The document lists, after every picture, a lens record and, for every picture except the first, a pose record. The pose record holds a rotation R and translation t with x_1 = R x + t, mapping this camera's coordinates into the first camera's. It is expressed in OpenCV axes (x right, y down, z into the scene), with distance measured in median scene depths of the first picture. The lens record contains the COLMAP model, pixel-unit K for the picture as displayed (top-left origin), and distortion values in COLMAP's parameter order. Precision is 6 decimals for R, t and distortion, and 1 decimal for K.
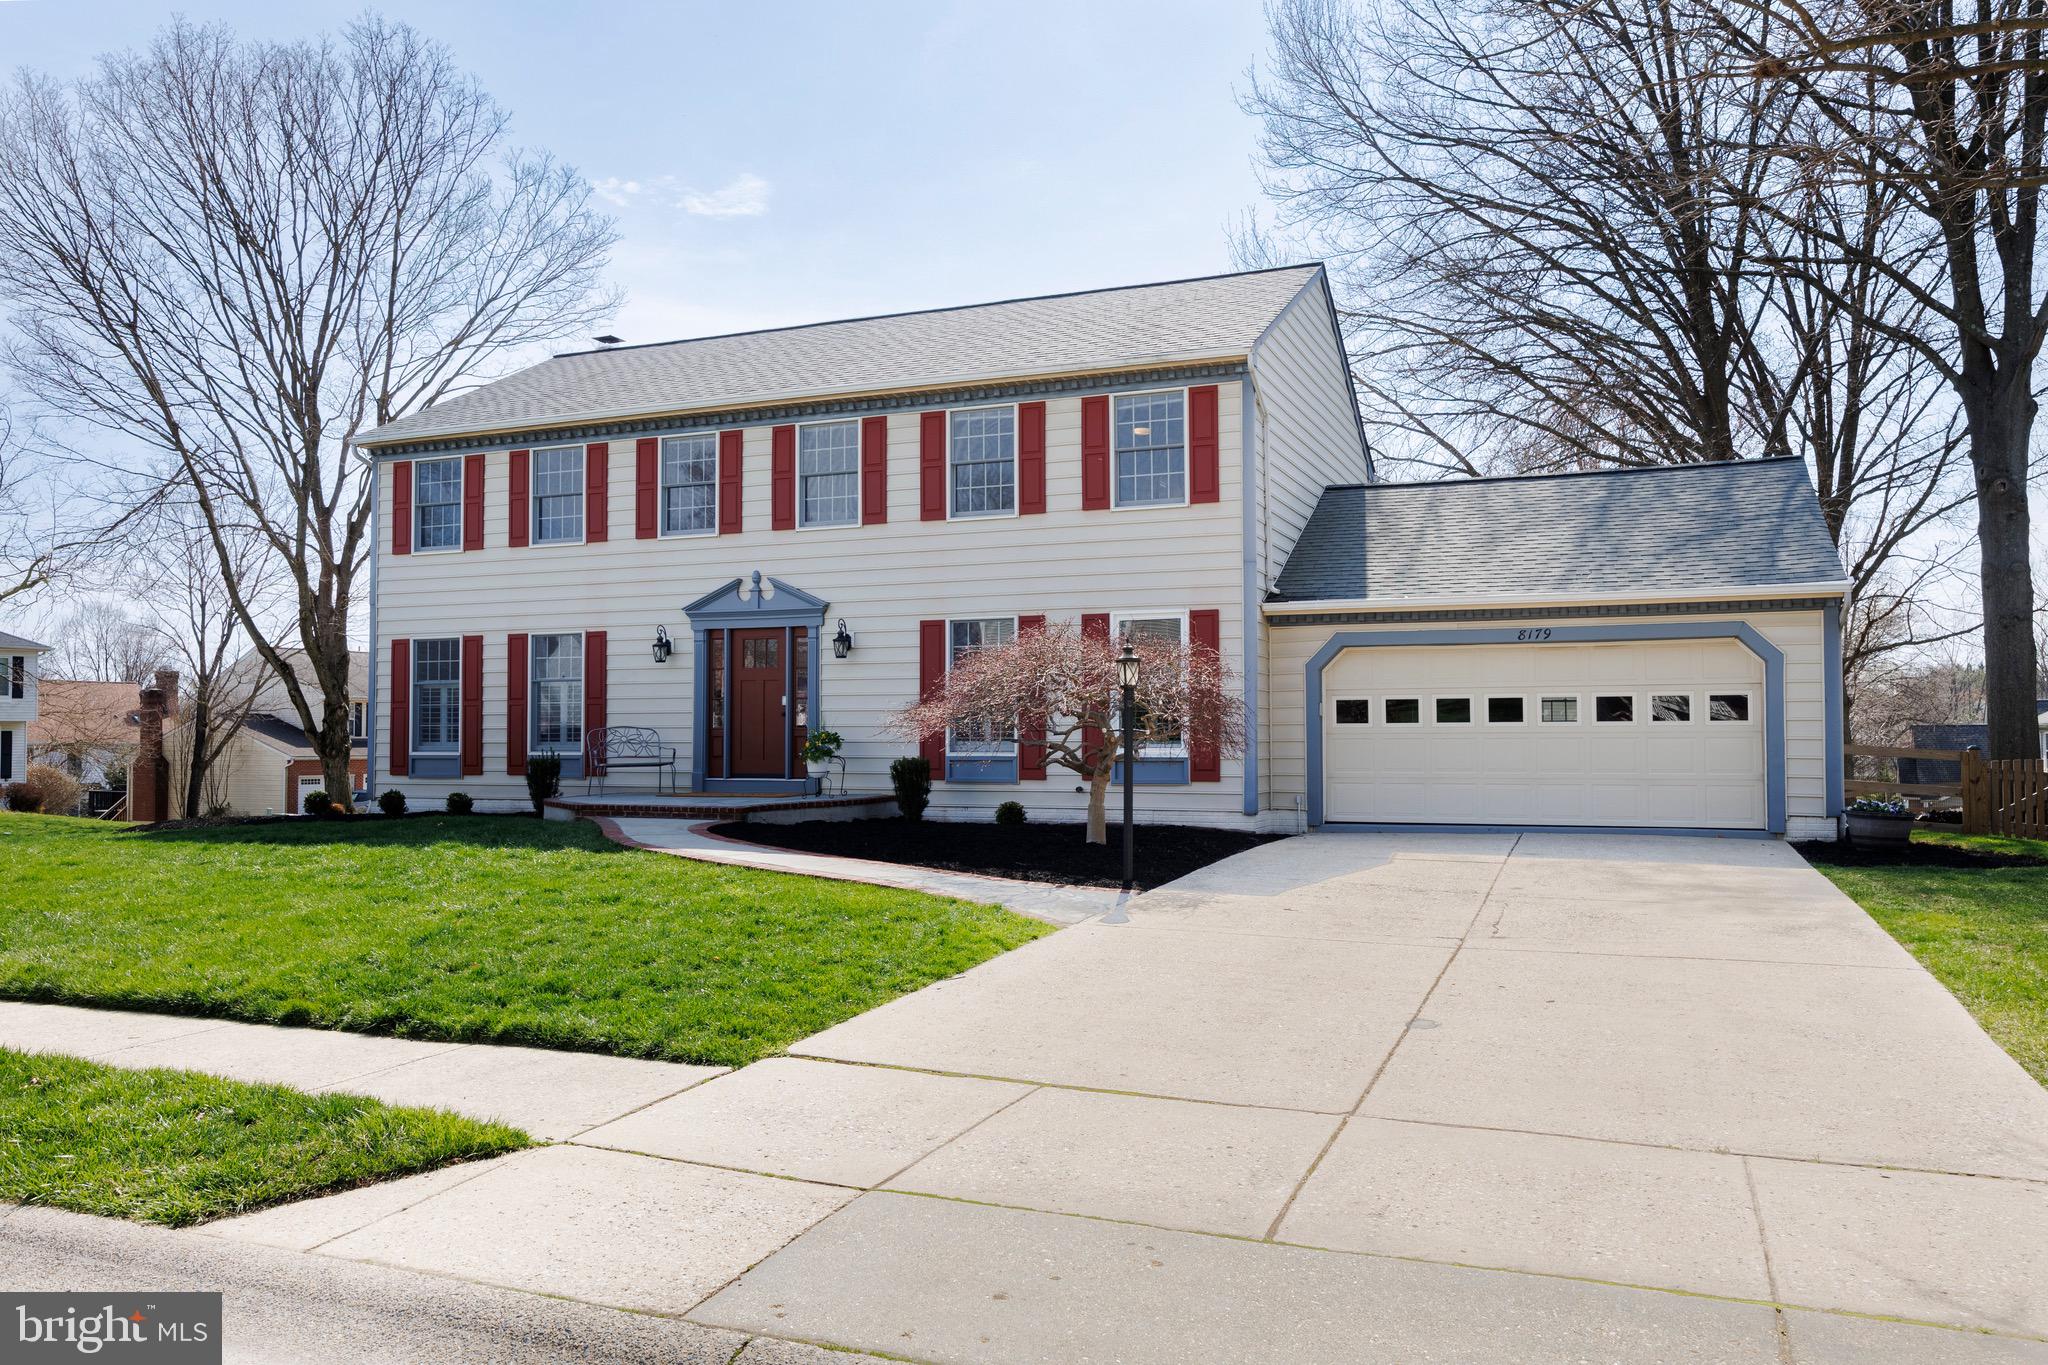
lens RADIAL K [[1233.1, 0, 1025.4], [0, 1233.1, 703.4], [0, 0, 1]] dist [0.020692, -0.003198]
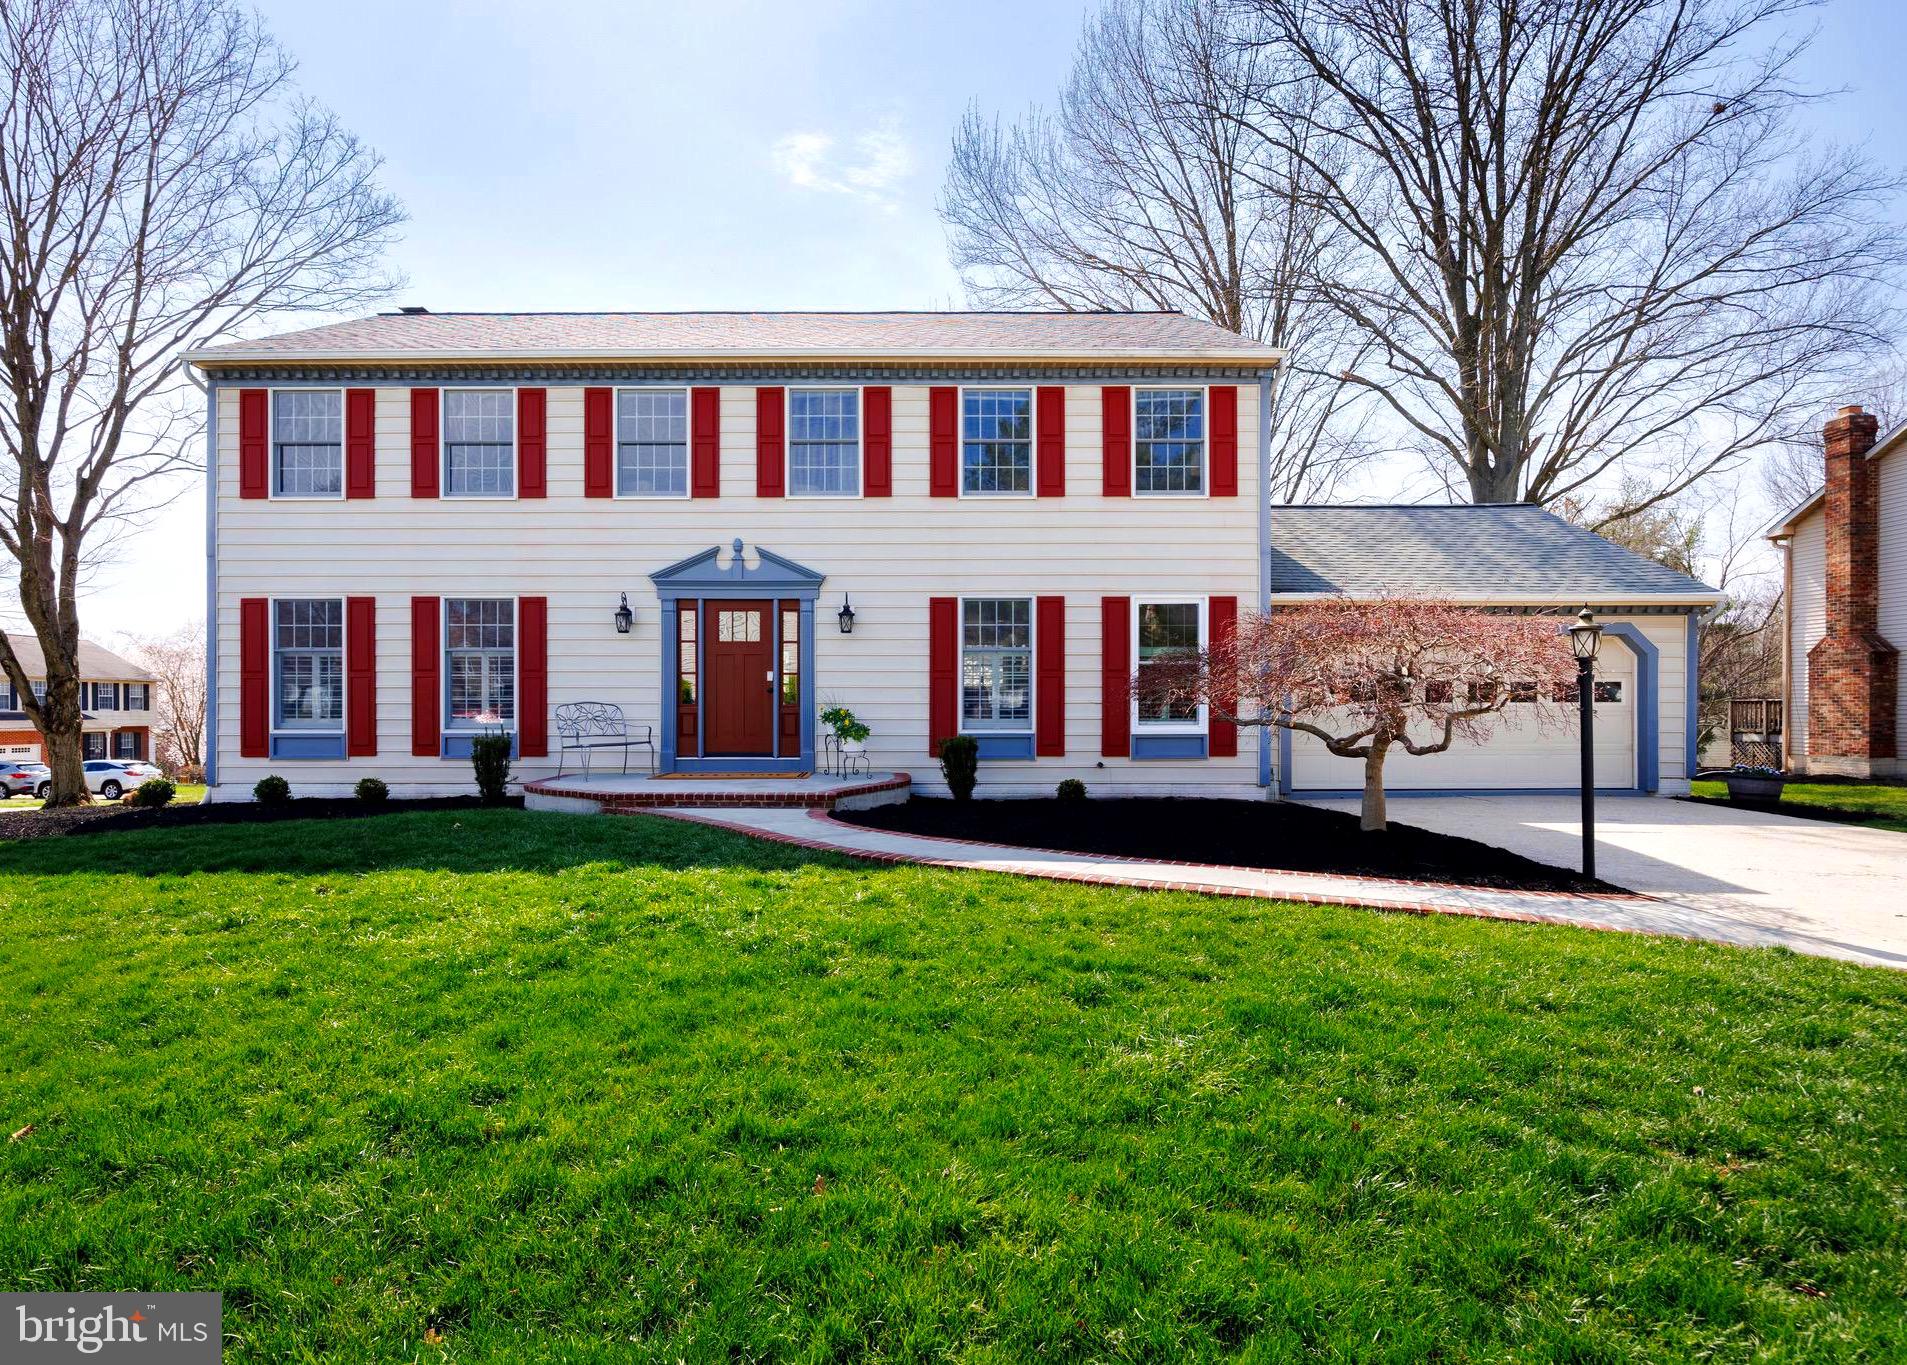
lens RADIAL K [[1136.1, 0, 916.9], [0, 1136.1, 726.6], [0, 0, 1]] dist [0.000692, 0.007086]
pose [[0.948563, -0.000612, 0.316588, -0.359898], [-0.010971, 0.999334, 0.034803, 0.004664], [-0.316399, -0.036486, 0.947924, 0.123506]]
